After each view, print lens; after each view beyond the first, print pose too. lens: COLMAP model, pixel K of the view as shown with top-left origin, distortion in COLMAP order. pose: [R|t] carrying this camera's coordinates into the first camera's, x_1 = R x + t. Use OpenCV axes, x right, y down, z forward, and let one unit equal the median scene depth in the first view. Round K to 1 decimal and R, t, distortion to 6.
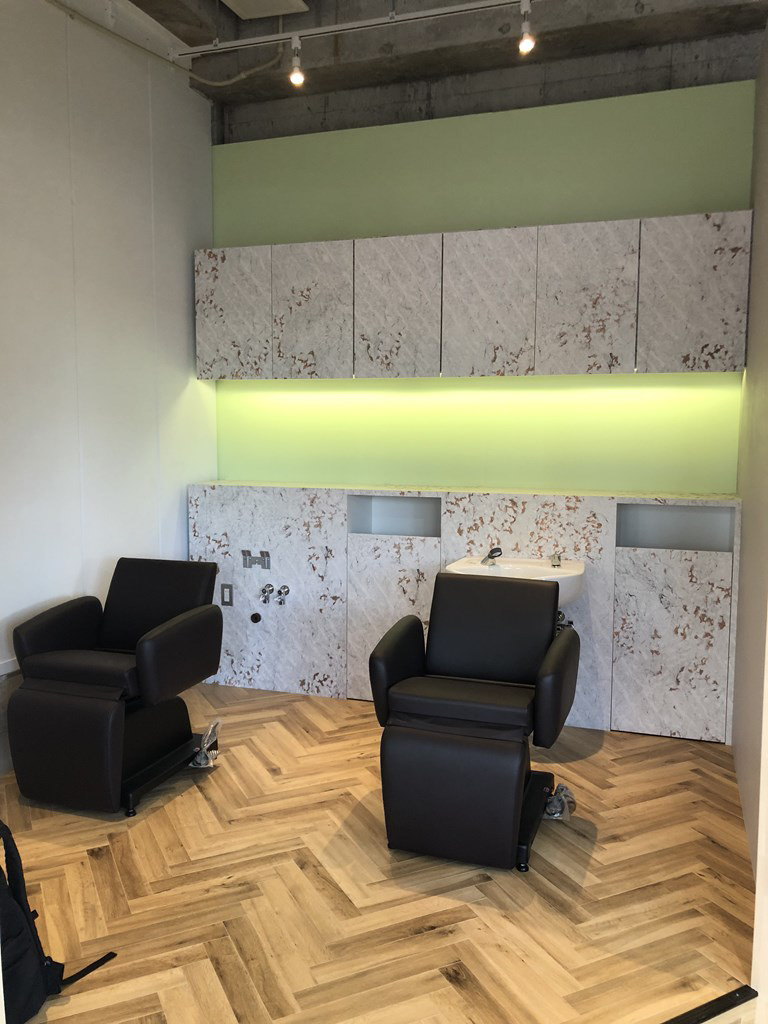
lens RADIAL K [[829.5, 0, 387.1], [0, 829.5, 508.3], [0, 0, 1]] dist [-0.002343, 0.001633]
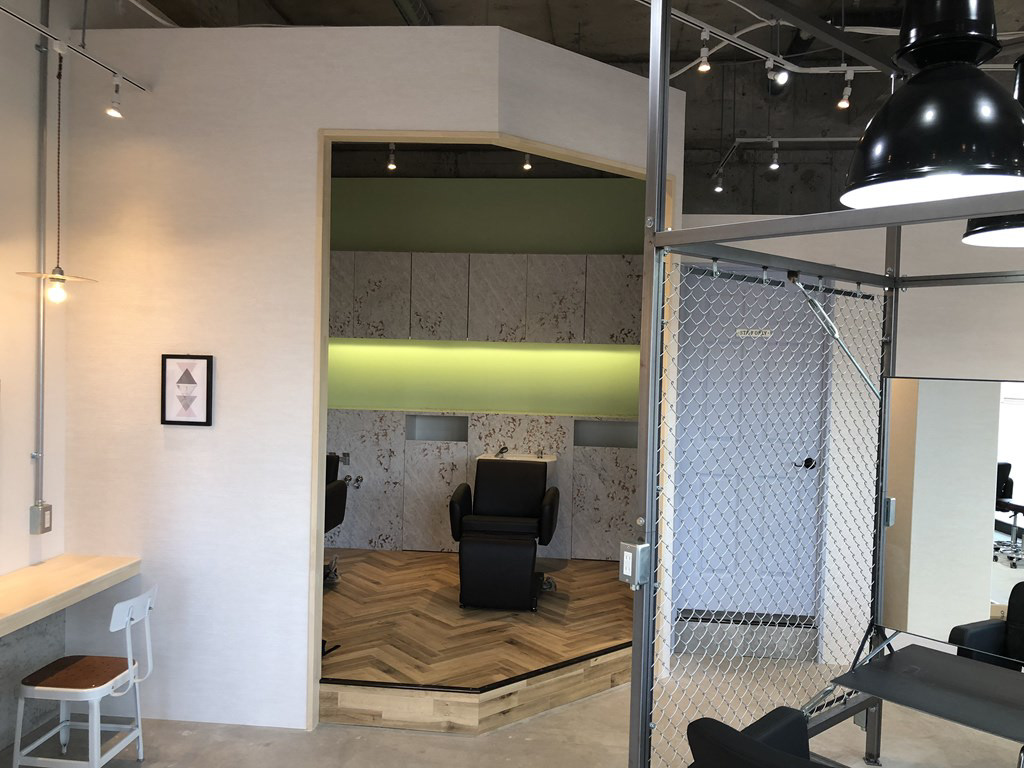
lens RADIAL K [[836.4, 0, 529.9], [0, 836.4, 365.6], [0, 0, 1]] dist [0.082261, -0.141393]
pose [[0.969556, 0.019623, 0.244081, -0.223908], [0.001815, 0.996181, -0.087297, 0.031487], [-0.244862, 0.085083, 0.965818, -0.620409]]
